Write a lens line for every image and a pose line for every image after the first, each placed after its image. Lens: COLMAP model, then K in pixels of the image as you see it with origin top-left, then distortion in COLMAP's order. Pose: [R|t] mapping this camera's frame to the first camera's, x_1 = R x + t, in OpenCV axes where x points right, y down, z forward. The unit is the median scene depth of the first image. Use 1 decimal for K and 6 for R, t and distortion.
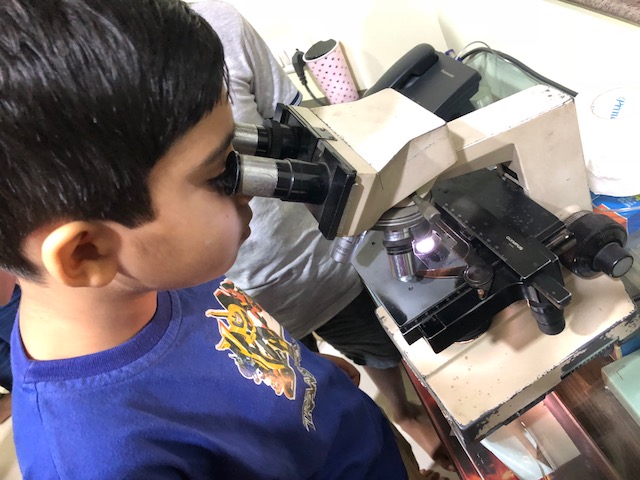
lens RADIAL K [[565.6, 0, 320.0], [0, 565.6, 240.0], [0, 0, 1]] dist [0.014040, 0.006463]
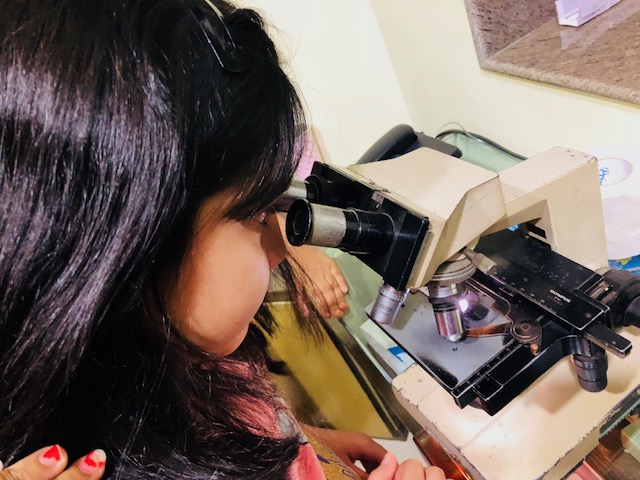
lens RADIAL K [[565.6, 0, 320.0], [0, 565.6, 240.0], [0, 0, 1]] dist [0.014040, 0.006463]
pose [[0.990849, -0.013430, 0.134303, -0.202490], [0.035256, 0.986246, -0.161482, 0.053005], [-0.130287, 0.164739, 0.977694, 0.062997]]
